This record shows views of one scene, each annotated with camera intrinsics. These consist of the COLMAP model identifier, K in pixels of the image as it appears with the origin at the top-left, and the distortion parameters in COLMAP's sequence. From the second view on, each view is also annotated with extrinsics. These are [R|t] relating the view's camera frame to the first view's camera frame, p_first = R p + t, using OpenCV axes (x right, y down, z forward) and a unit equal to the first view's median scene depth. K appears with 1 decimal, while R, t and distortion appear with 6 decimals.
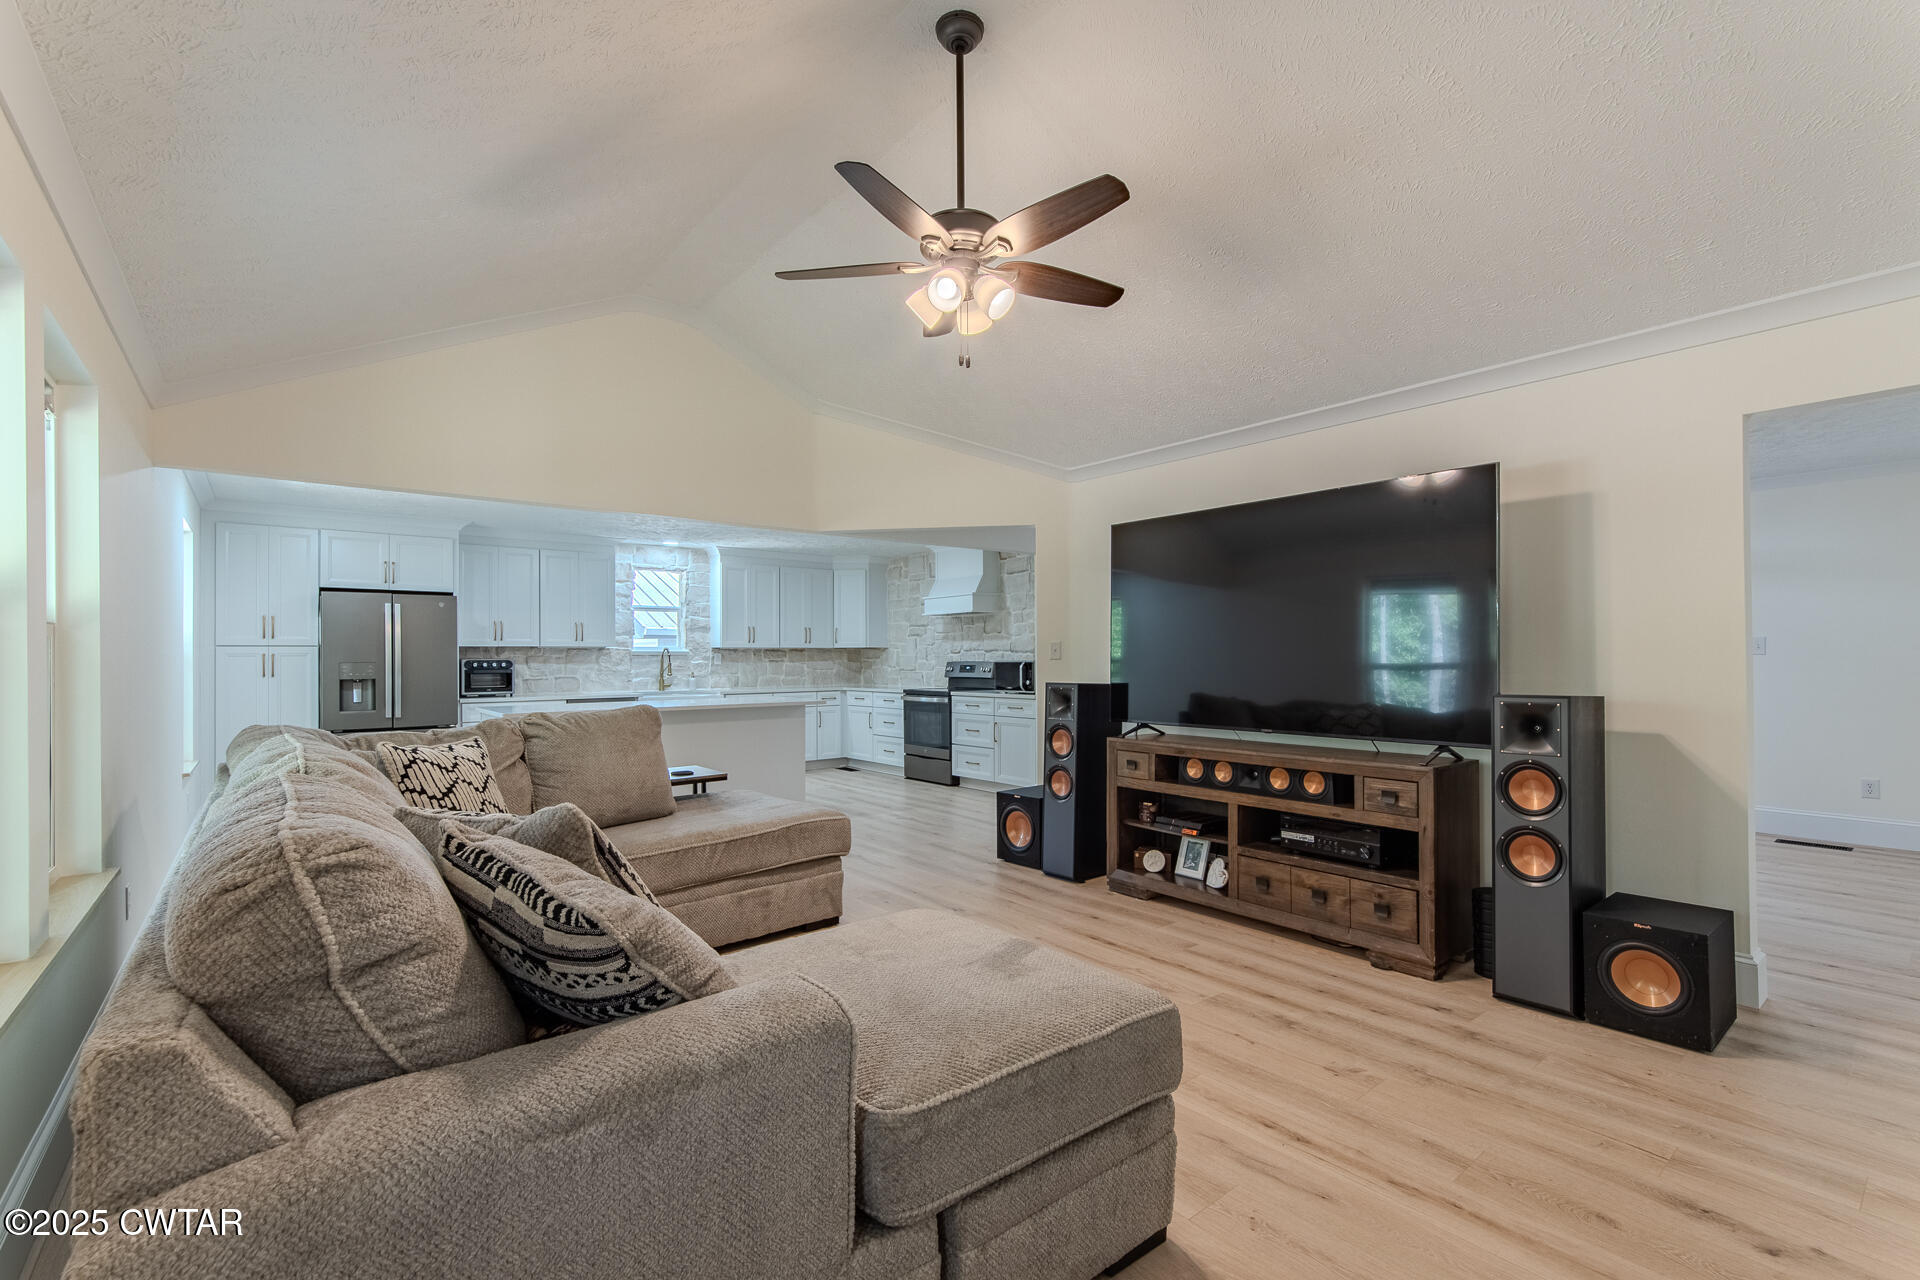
lens RADIAL K [[843.9, 0, 940.6], [0, 843.9, 642.0], [0, 0, 1]] dist [0.002186, 0.000756]
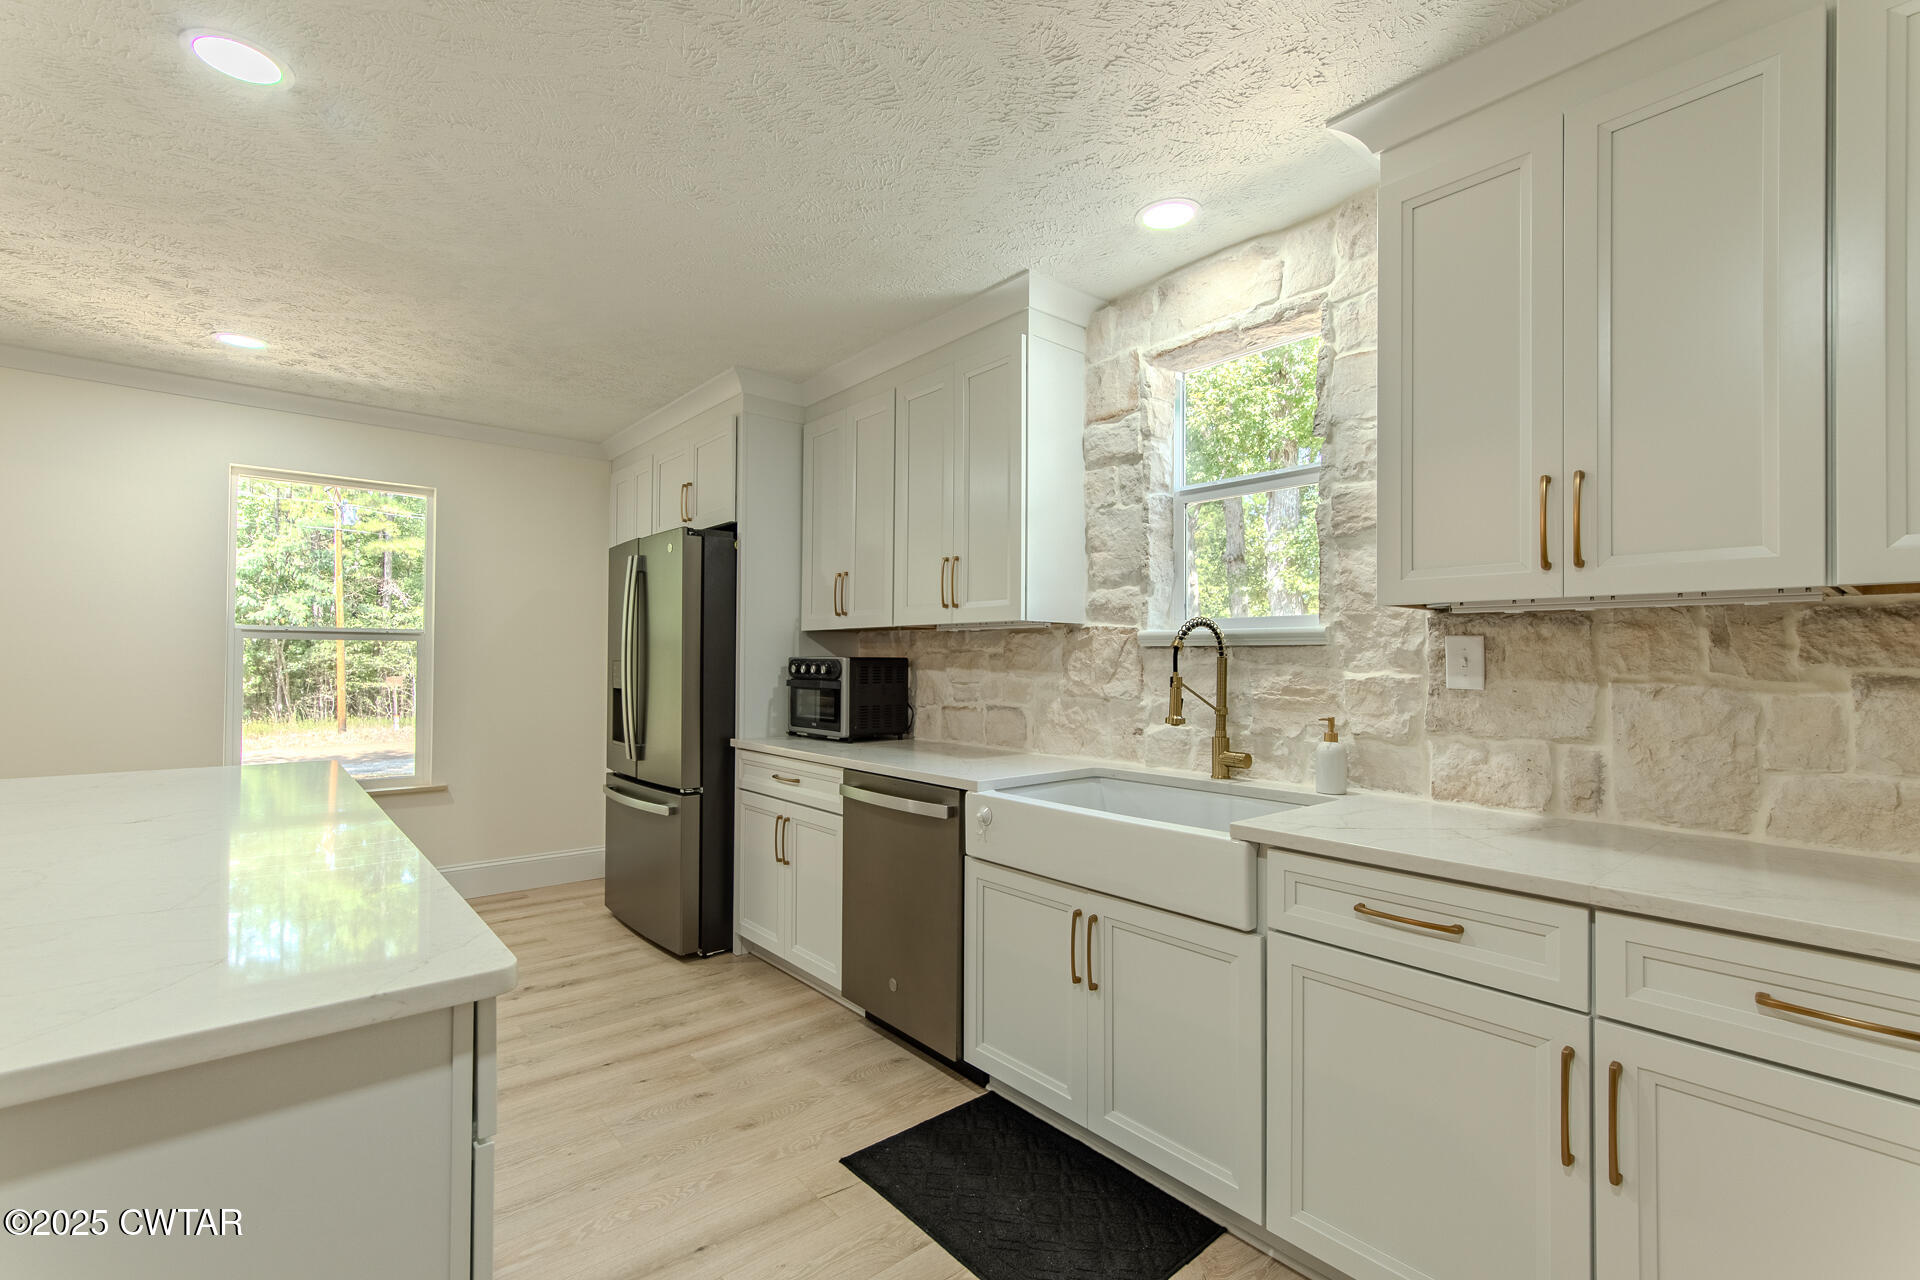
lens RADIAL K [[843.9, 0, 945.4], [0, 843.9, 647.3], [0, 0, 1]] dist [0.002186, 0.000756]
pose [[0.045088, -0.010827, -0.998924, -0.064421], [0.011157, 0.999884, -0.010334, 0.018185], [0.998921, -0.010679, 0.045204, 0.929533]]
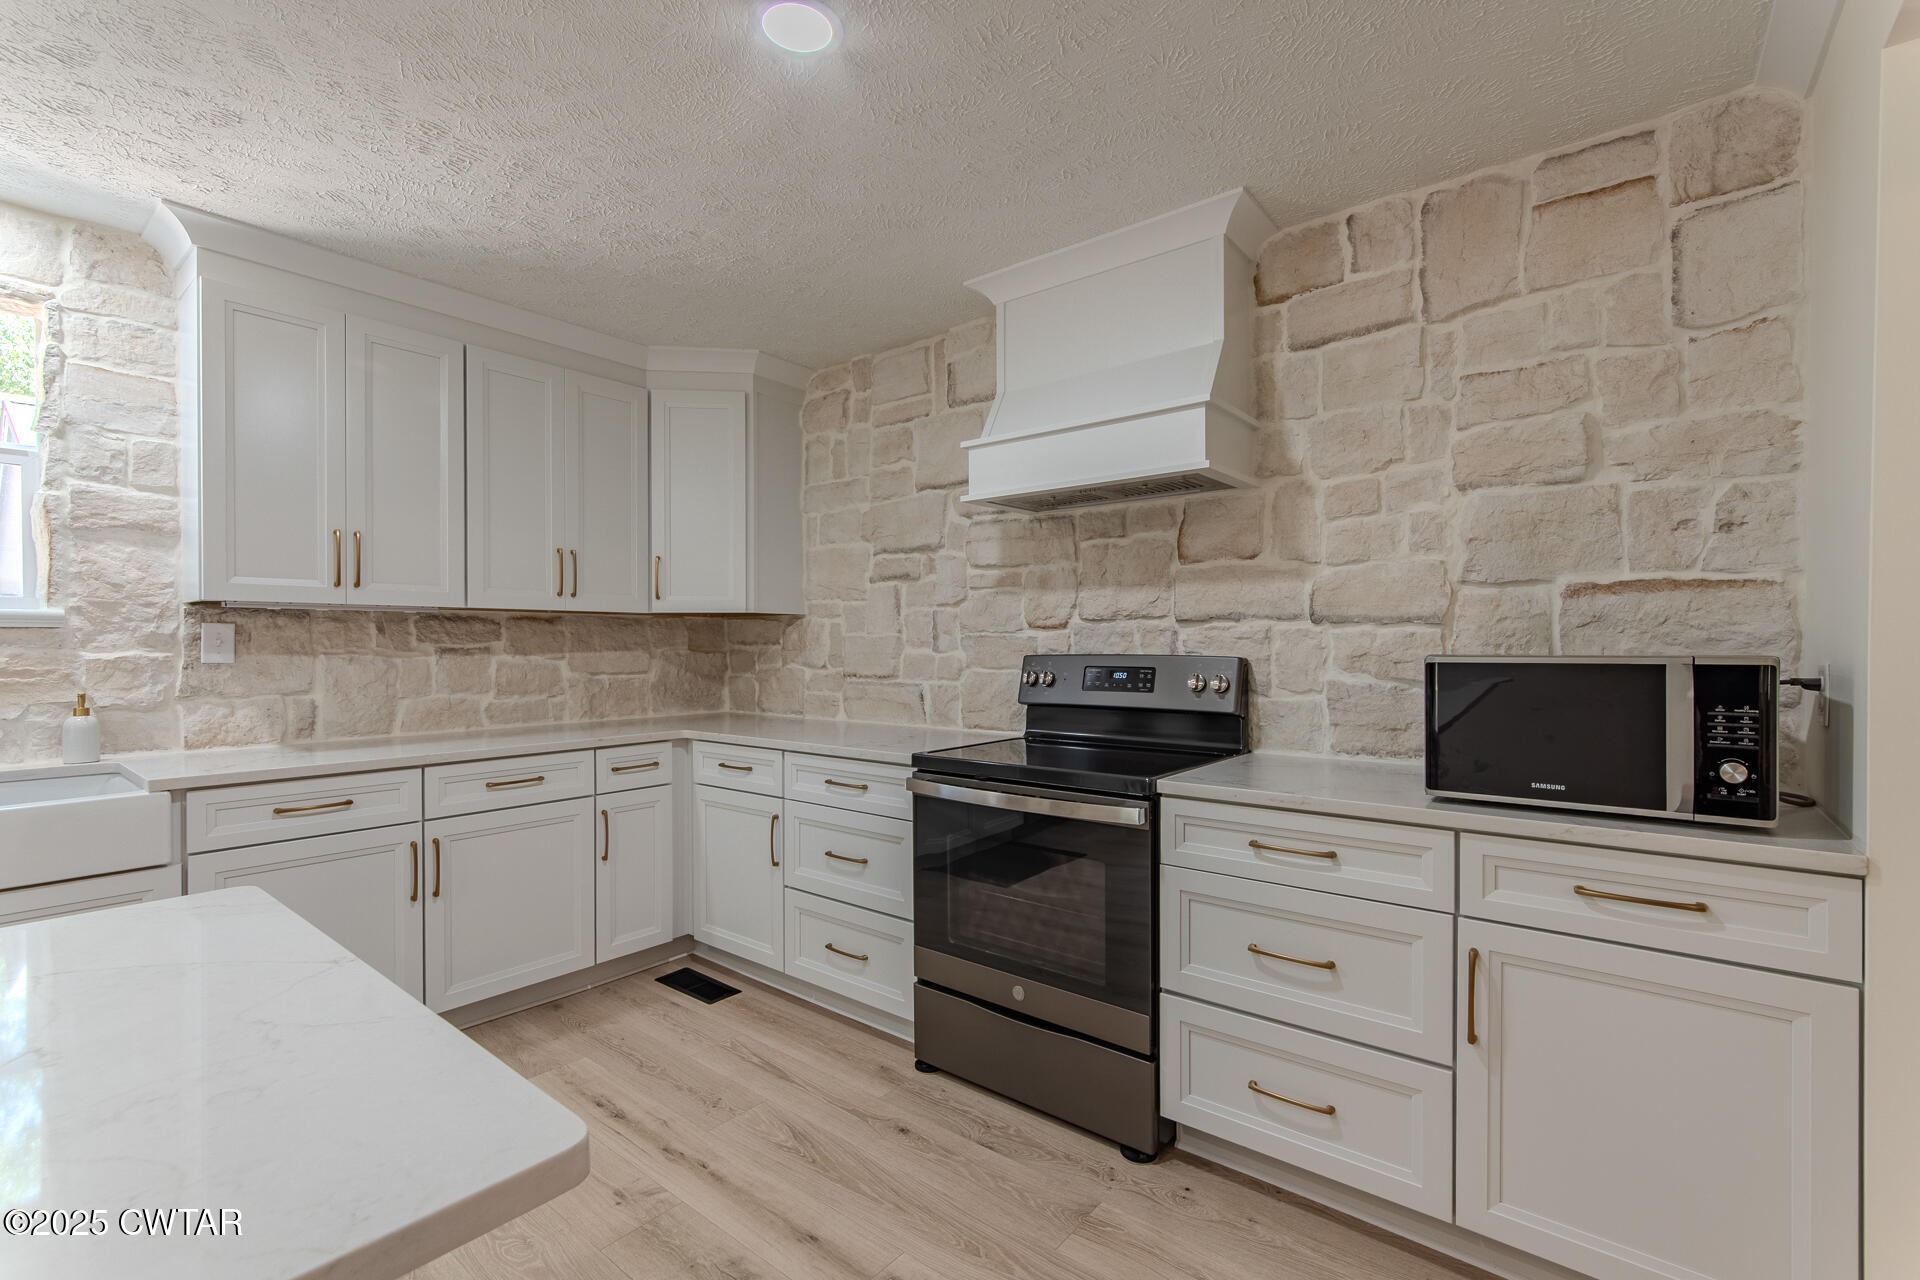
lens RADIAL K [[843.9, 0, 954.1], [0, 843.9, 648.4], [0, 0, 1]] dist [0.002186, 0.000756]
pose [[0.975107, 0.001566, 0.221731, -0.093319], [-0.007091, 0.999684, 0.024125, 0.014139], [-0.221623, -0.025097, 0.974809, 0.723076]]
